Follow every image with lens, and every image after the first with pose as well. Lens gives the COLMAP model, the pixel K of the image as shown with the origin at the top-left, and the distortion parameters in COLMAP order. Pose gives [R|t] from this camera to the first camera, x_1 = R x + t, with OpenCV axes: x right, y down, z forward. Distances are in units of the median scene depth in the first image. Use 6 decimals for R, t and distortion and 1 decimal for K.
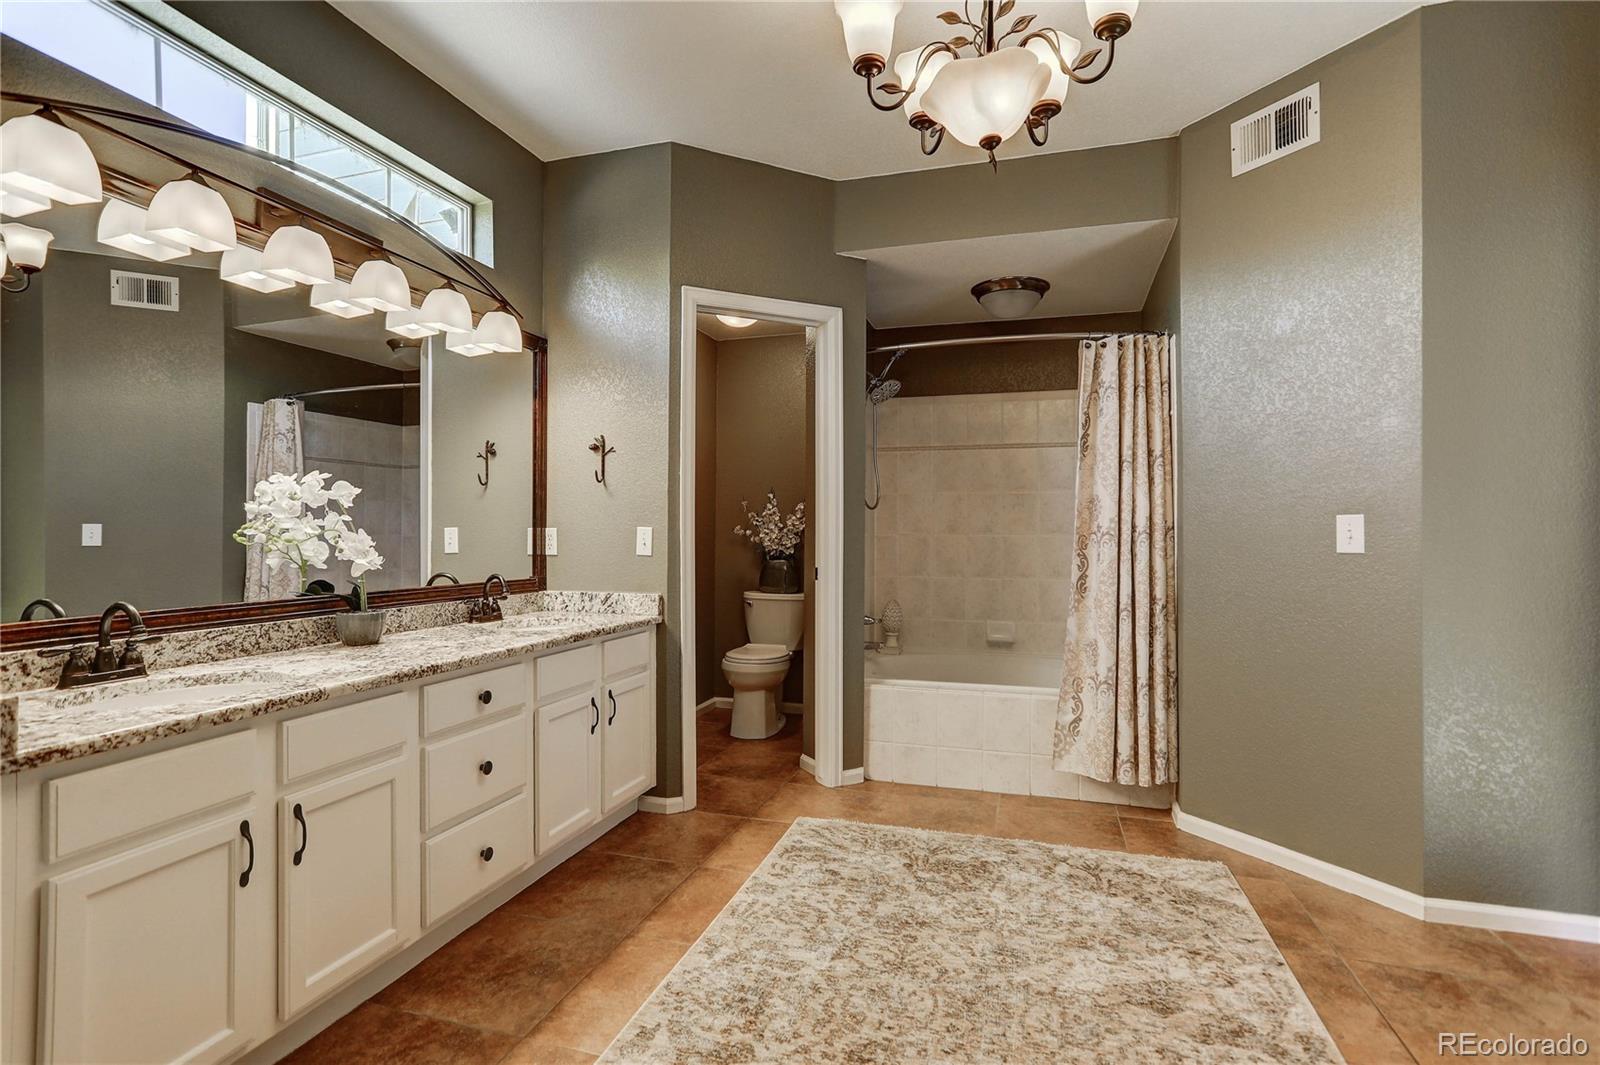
lens RADIAL K [[773.9, 0, 812.4], [0, 773.9, 528.4], [0, 0, 1]] dist [-0.044671, 0.027434]
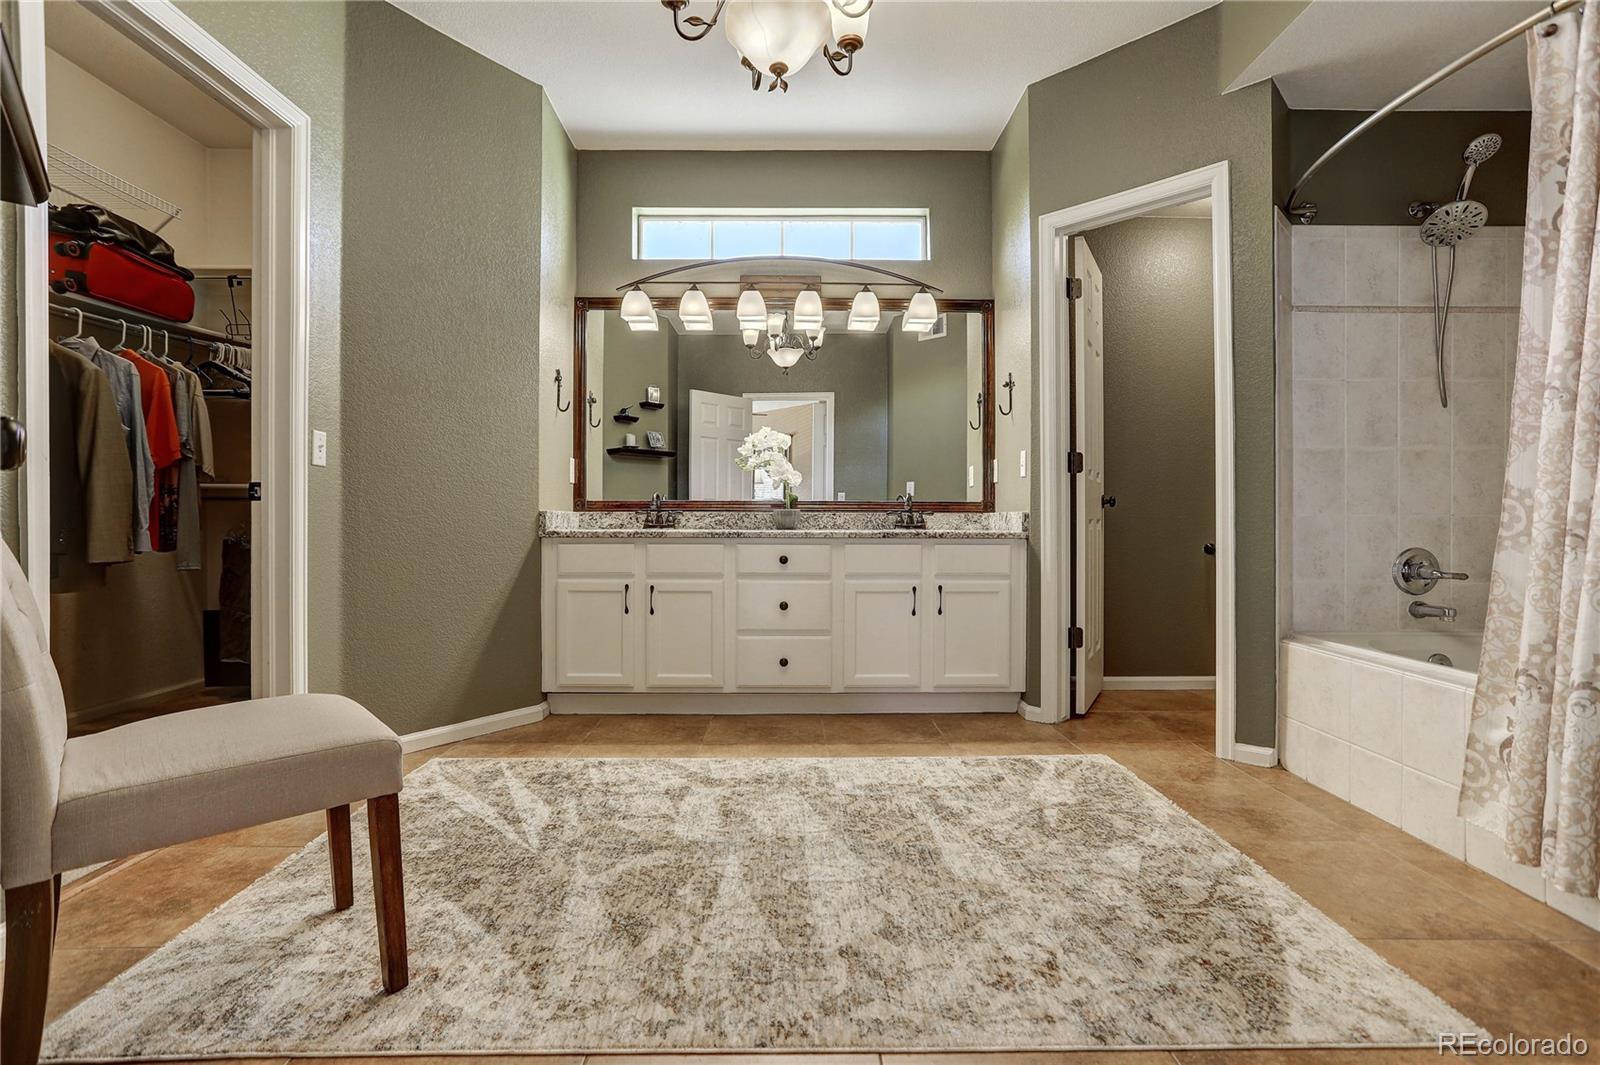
lens RADIAL K [[798.5, 0, 801.7], [0, 798.5, 520.8], [0, 0, 1]] dist [-0.064657, 0.045757]
pose [[0.293130, -0.003760, -0.956065, 0.874748], [0.003403, 0.999990, -0.002890, 0.114208], [0.956067, -0.002406, 0.293140, 0.440502]]
